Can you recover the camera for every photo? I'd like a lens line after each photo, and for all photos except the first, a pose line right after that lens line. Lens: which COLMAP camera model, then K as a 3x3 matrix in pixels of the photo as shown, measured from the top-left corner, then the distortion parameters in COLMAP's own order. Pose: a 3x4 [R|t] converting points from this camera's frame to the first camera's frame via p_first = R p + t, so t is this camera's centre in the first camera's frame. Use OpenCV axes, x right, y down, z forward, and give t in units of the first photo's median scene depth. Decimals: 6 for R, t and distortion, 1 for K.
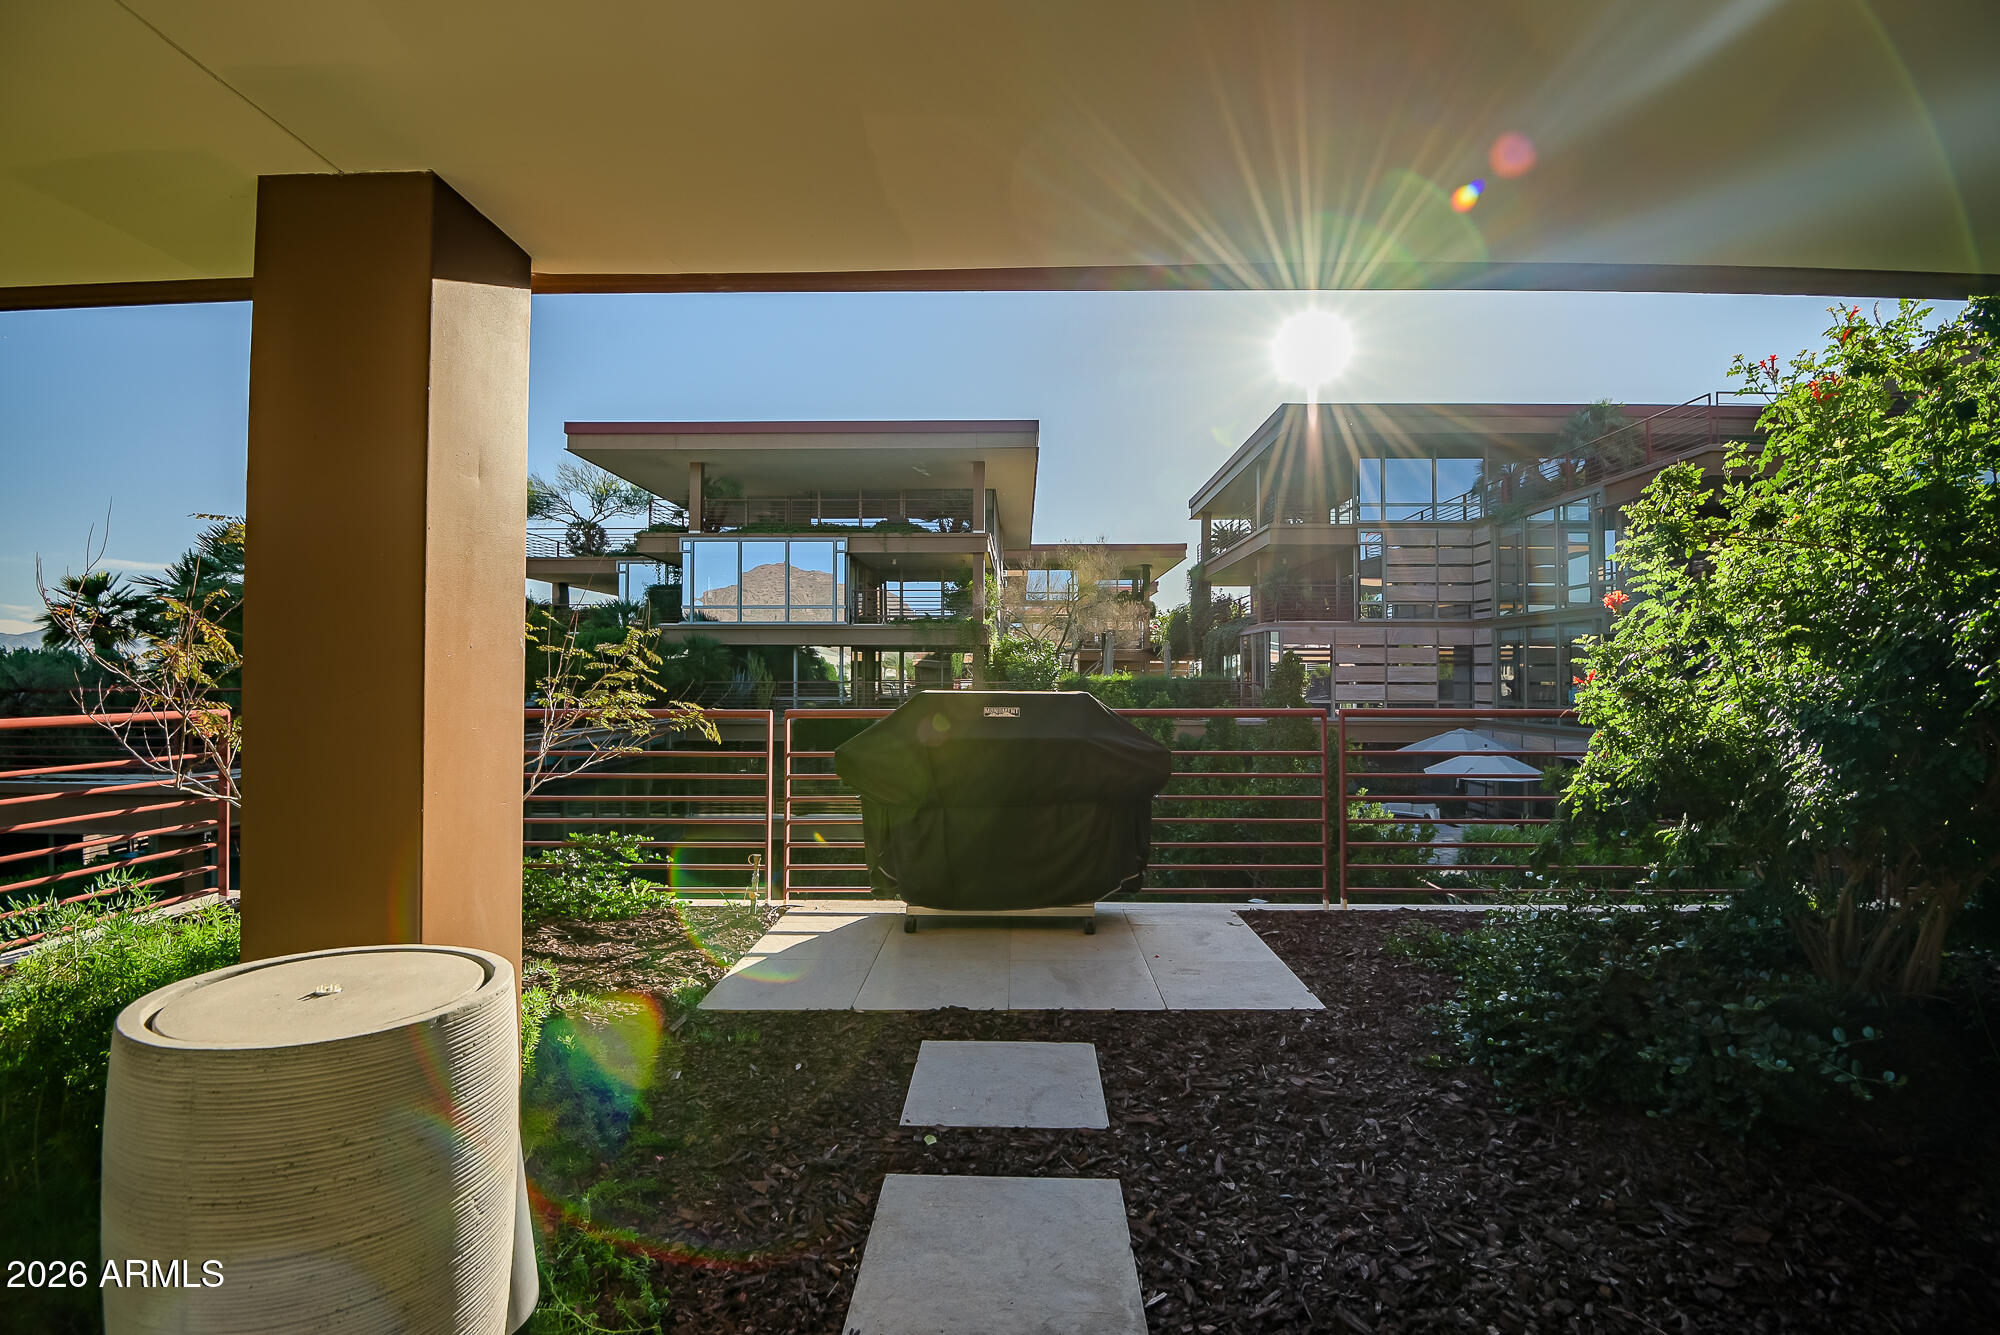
lens RADIAL K [[923.0, 0, 1001.8], [0, 923.0, 654.5], [0, 0, 1]] dist [-0.001467, -0.022139]
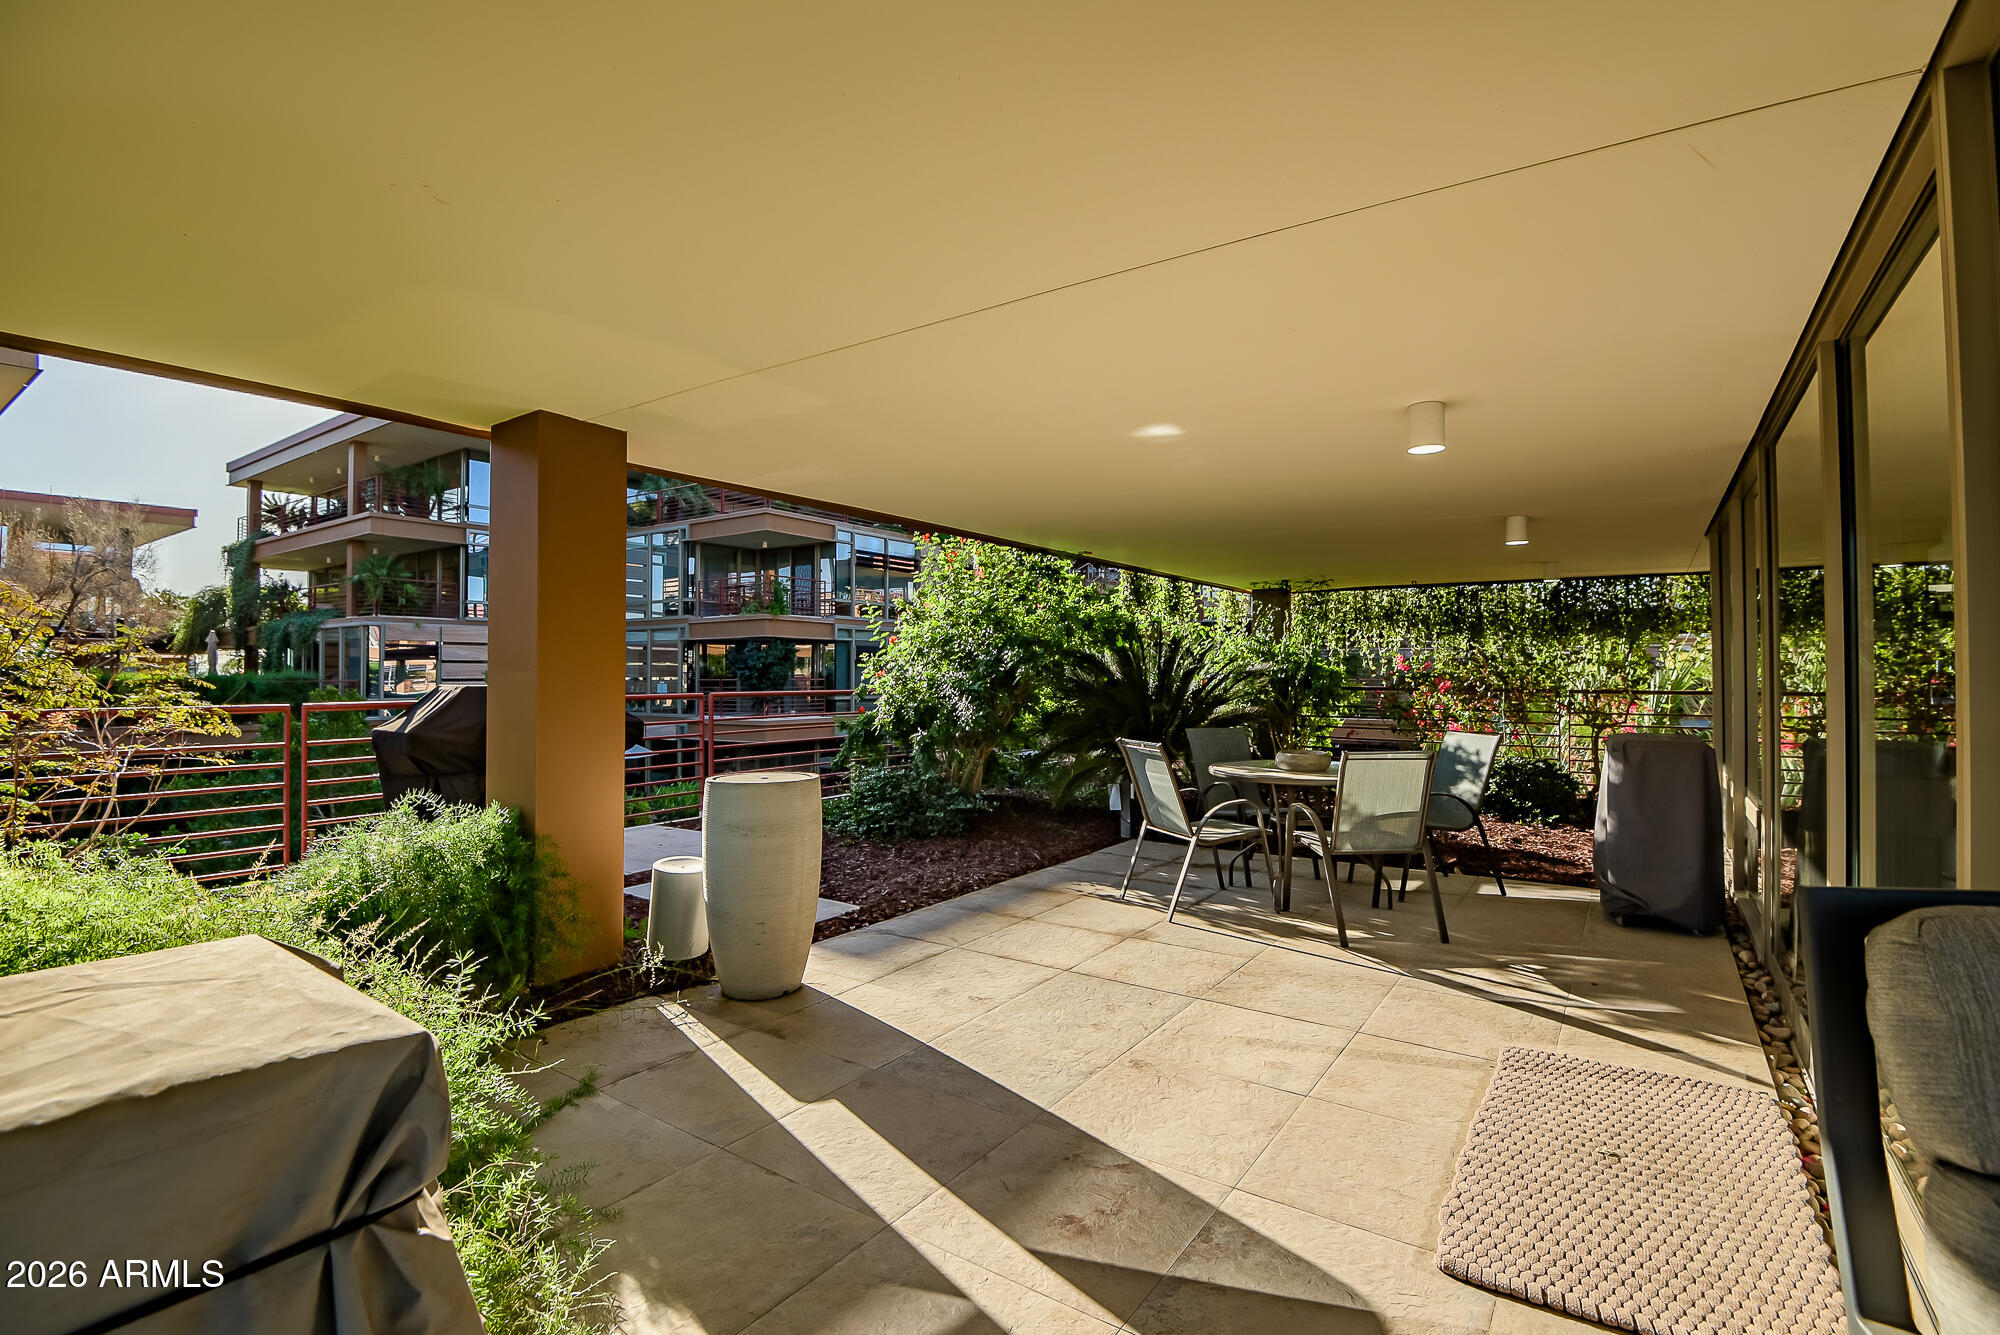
lens RADIAL K [[927.6, 0, 992.8], [0, 927.6, 665.2], [0, 0, 1]] dist [-0.003004, -0.000406]
pose [[0.562330, 0.002466, 0.826909, -0.123492], [-0.015964, 0.999842, 0.007875, -0.002146], [-0.826759, -0.017629, 0.562281, -0.058247]]
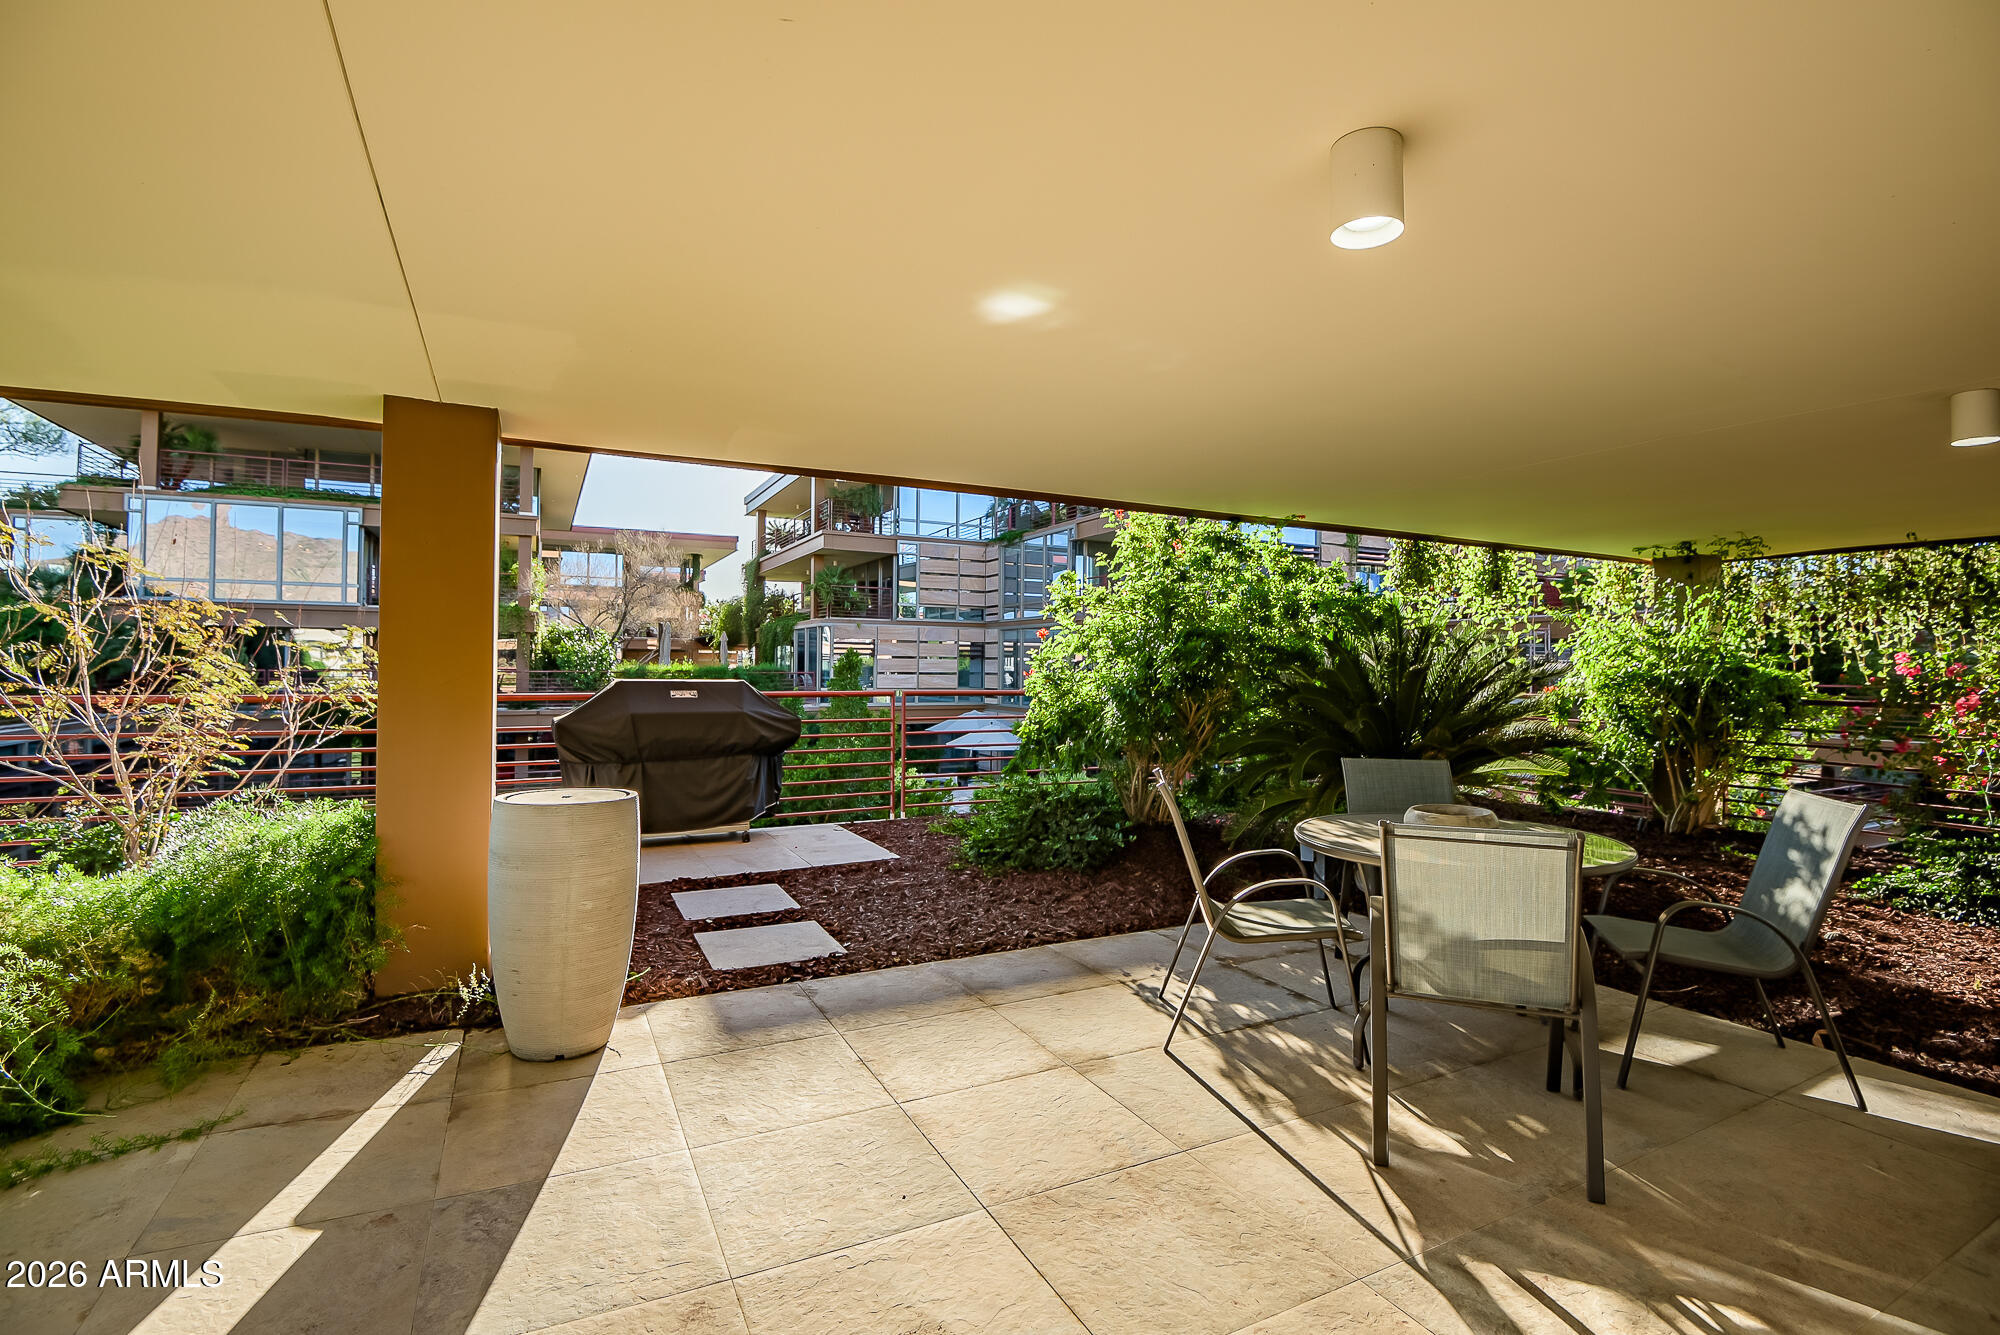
lens RADIAL K [[923.0, 0, 1001.8], [0, 923.0, 654.5], [0, 0, 1]] dist [-0.001467, -0.022139]
pose [[0.882321, 0.011927, 0.470497, -0.038018], [-0.017507, 0.999819, 0.007486, -0.002898], [-0.470323, -0.014842, 0.882370, -0.078516]]
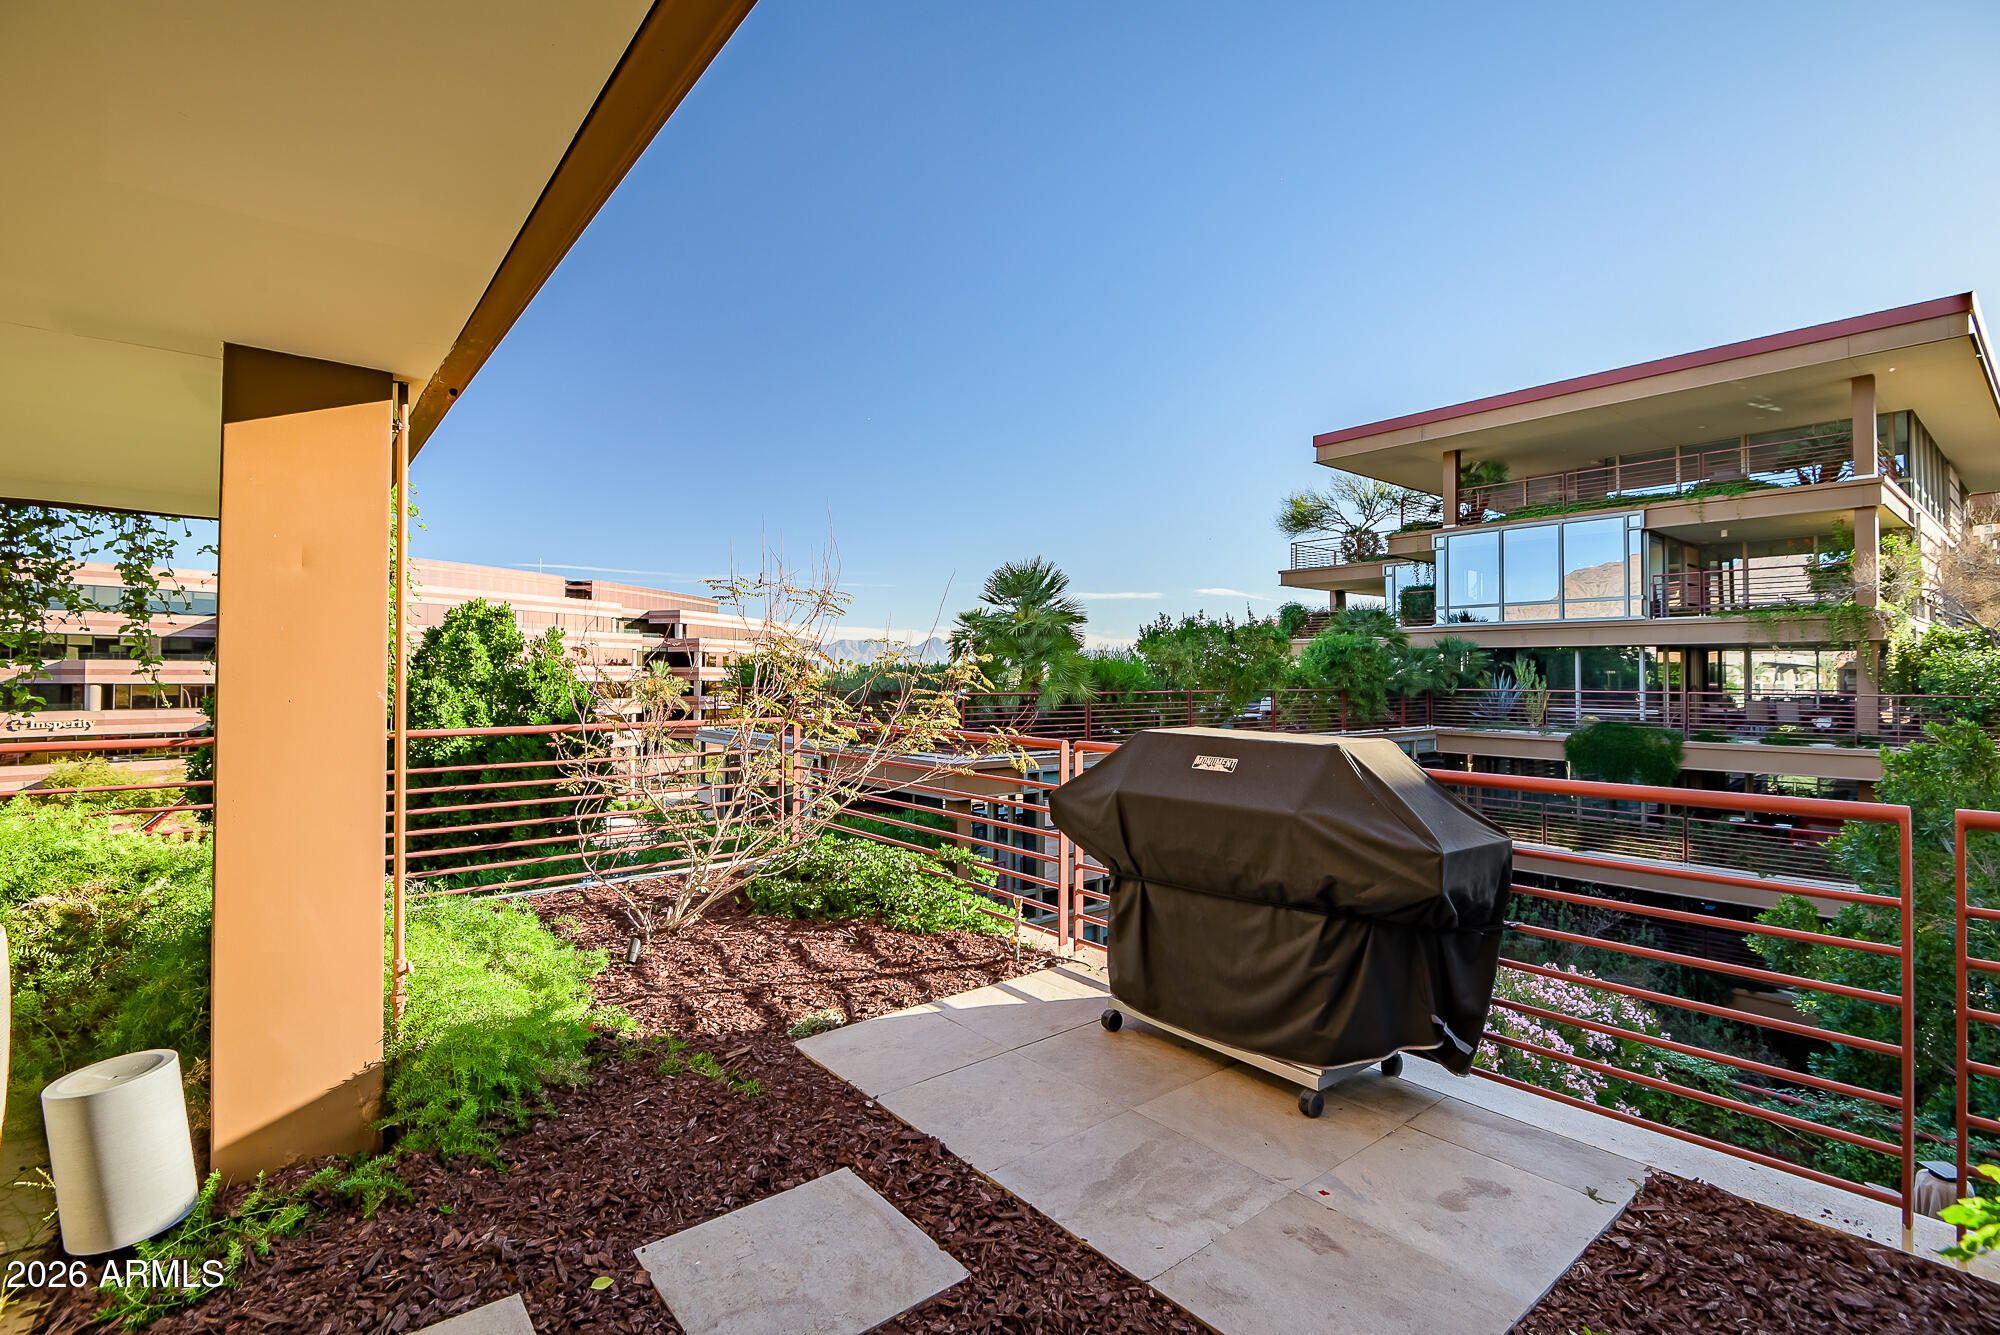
lens RADIAL K [[910.6, 0, 998.0], [0, 910.6, 652.2], [0, 0, 1]] dist [-0.002900, -0.000619]
pose [[0.644769, -0.016958, -0.764189, 0.072641], [0.013665, 0.999850, -0.010658, -0.003355], [0.764255, -0.003571, 0.644904, 0.067174]]
